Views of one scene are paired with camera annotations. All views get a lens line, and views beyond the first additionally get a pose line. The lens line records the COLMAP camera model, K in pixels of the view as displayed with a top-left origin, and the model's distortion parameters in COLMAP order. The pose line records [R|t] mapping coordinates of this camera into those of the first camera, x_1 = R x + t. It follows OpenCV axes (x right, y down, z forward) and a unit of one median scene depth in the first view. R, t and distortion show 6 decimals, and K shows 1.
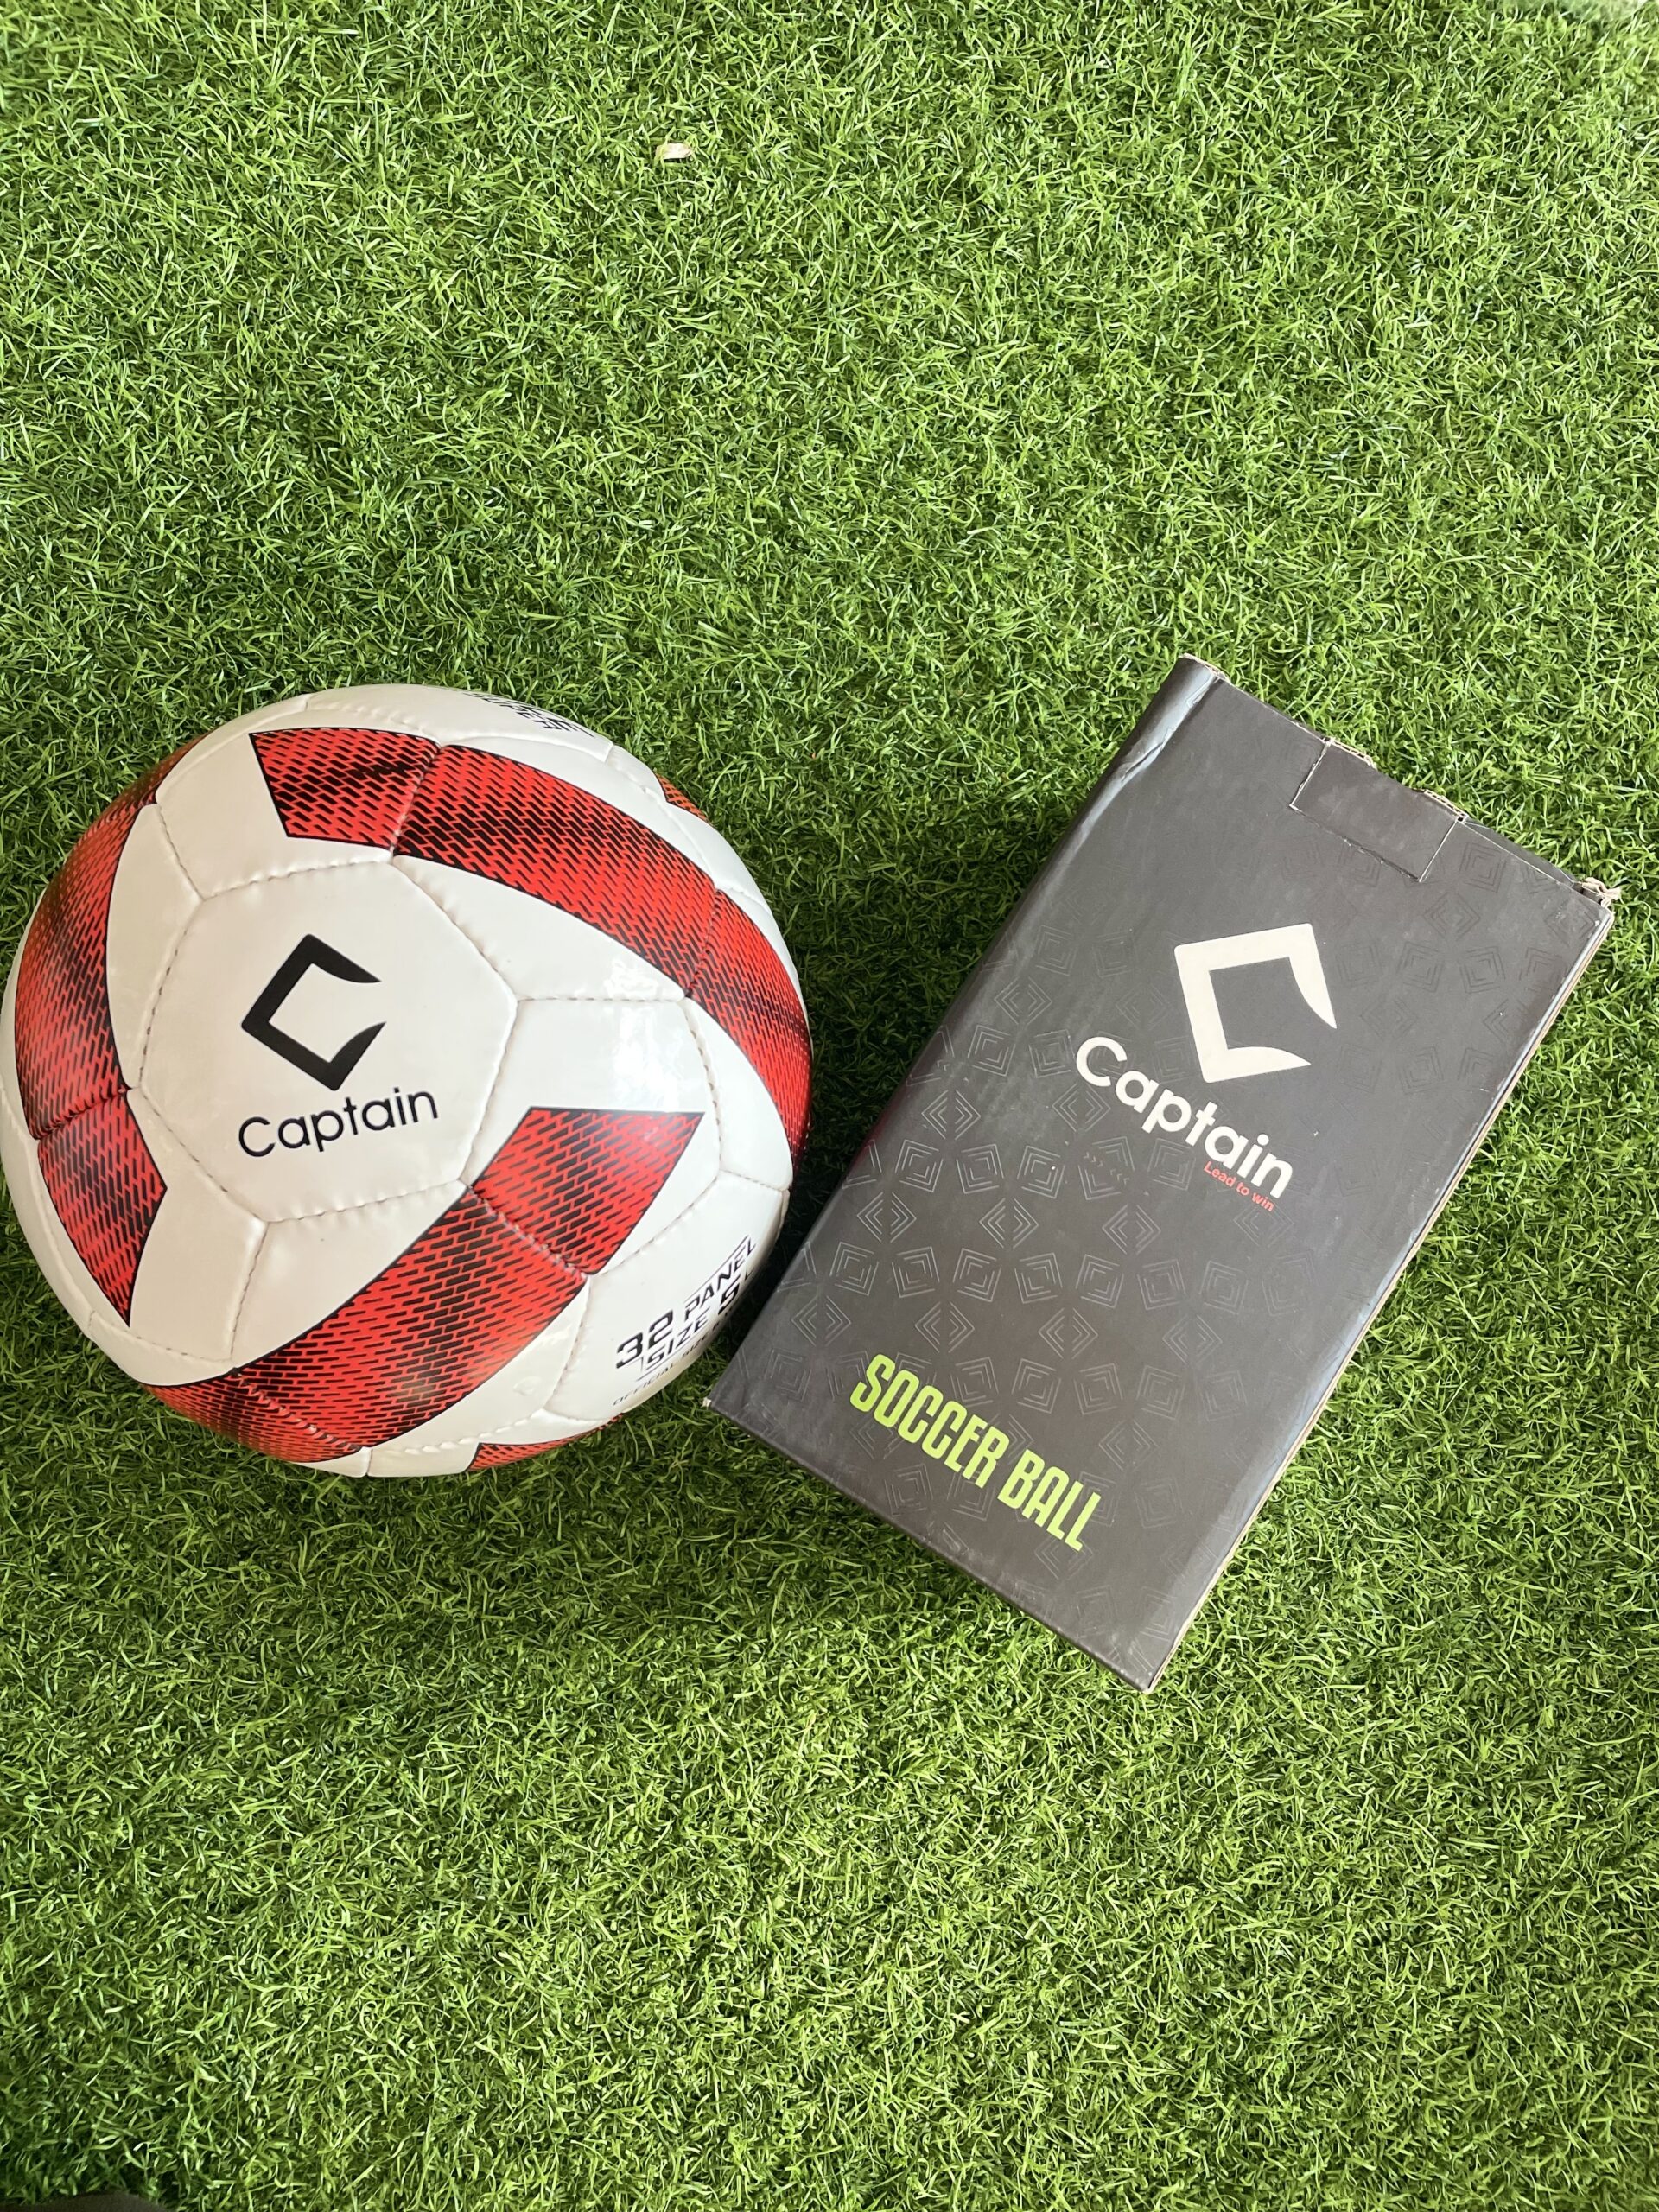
lens RADIAL K [[1701.3, 0, 850.0], [0, 1701.3, 1104.4], [0, 0, 1]] dist [0.062409, -0.113408]
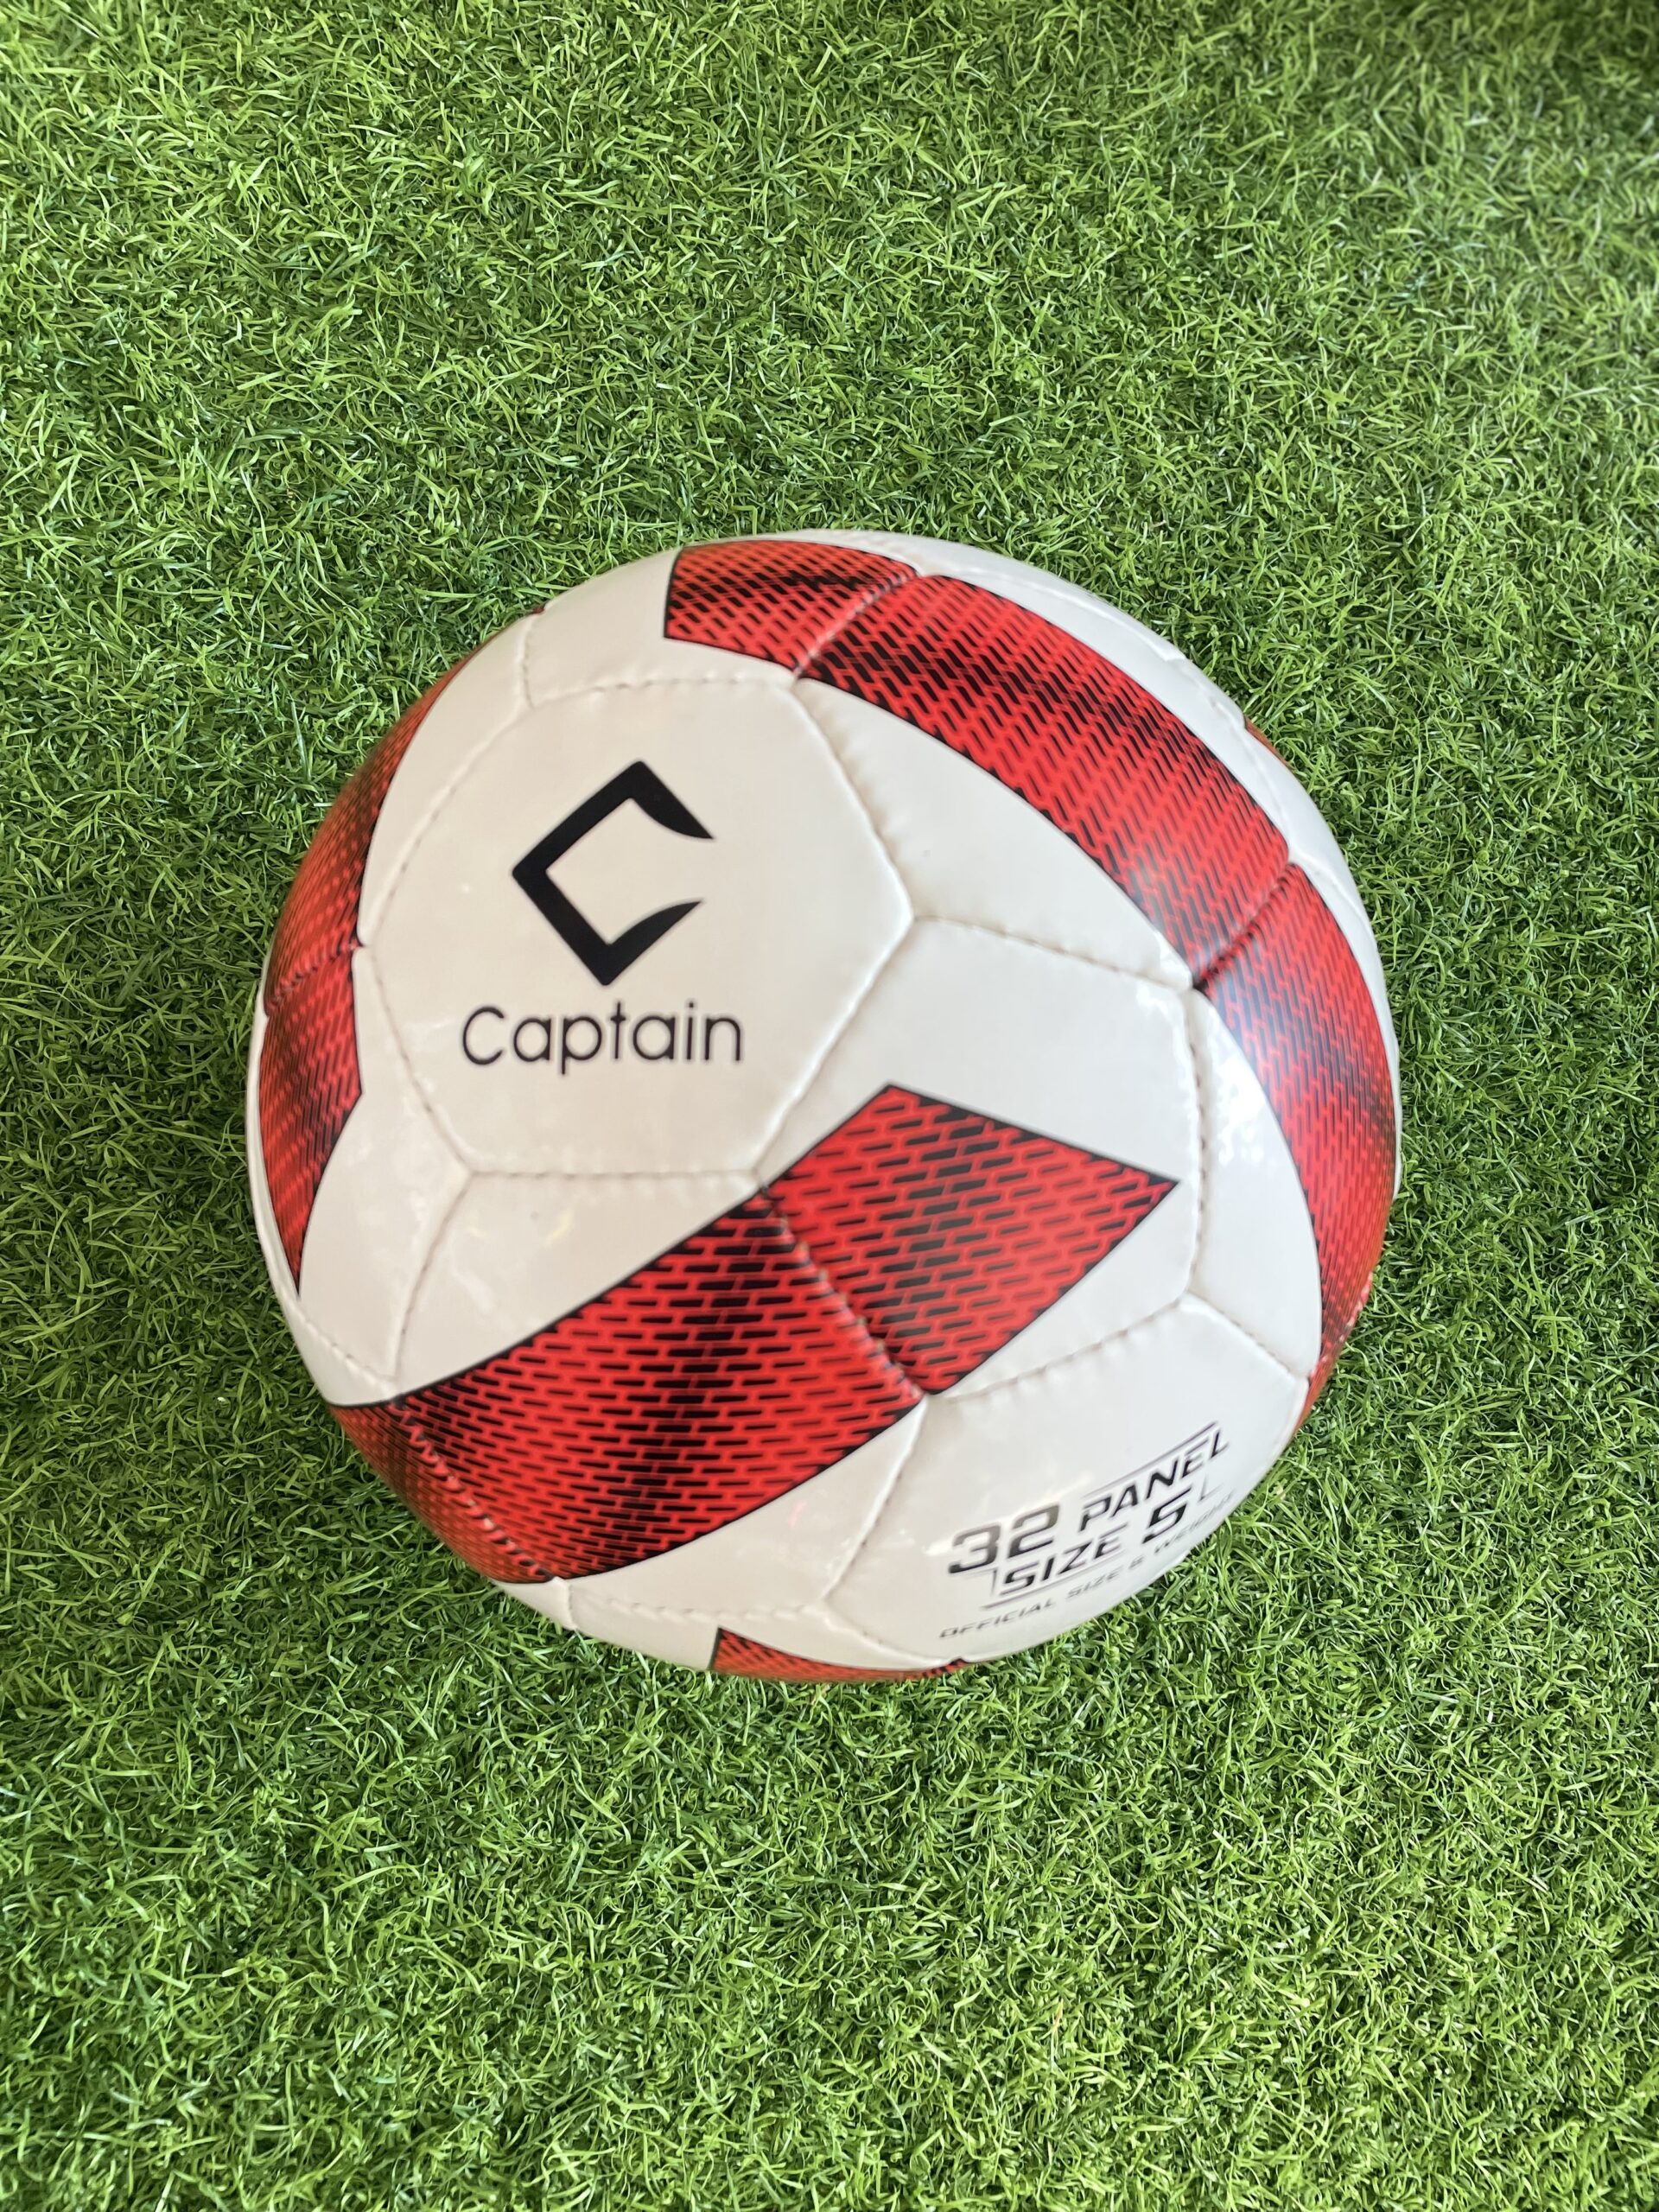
lens RADIAL K [[1648.0, 0, 839.8], [0, 1648.0, 1109.1], [0, 0, 1]] dist [0.059263, -0.090706]
pose [[0.982643, -0.151964, 0.106397, -0.122962], [0.153919, 0.988029, -0.010363, -0.030369], [-0.103549, 0.026560, 0.994270, 0.265953]]
